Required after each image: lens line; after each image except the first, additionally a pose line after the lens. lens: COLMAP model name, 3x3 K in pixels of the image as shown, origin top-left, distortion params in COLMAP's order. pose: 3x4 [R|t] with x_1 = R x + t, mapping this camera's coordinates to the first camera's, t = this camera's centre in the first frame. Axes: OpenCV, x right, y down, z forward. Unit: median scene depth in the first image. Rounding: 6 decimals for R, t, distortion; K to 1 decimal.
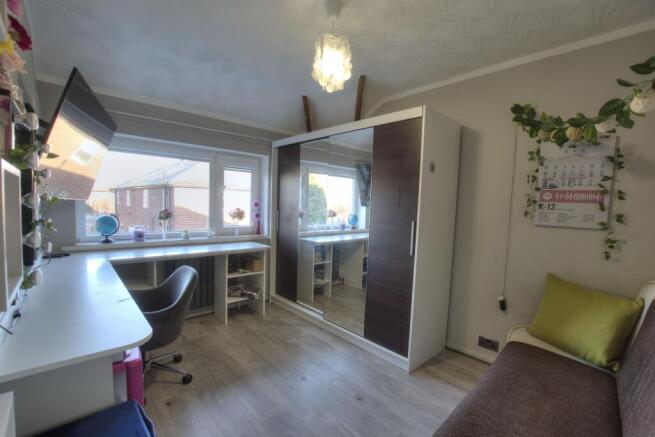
lens RADIAL K [[286.4, 0, 323.0], [0, 286.4, 222.9], [0, 0, 1]] dist [-0.033199, 0.000639]
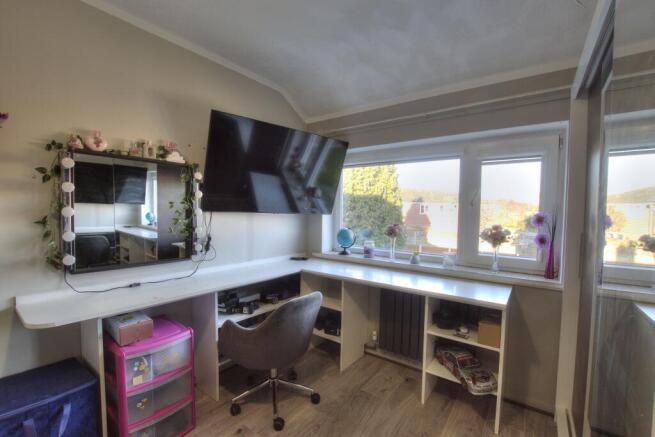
lens RADIAL K [[286.4, 0, 323.0], [0, 286.4, 222.9], [0, 0, 1]] dist [-0.033199, 0.000639]
pose [[0.186160, 0.010467, -0.982464, 0.233476], [-0.072830, 0.997339, -0.003175, -0.032389], [0.979817, 0.072143, 0.186427, 0.602716]]
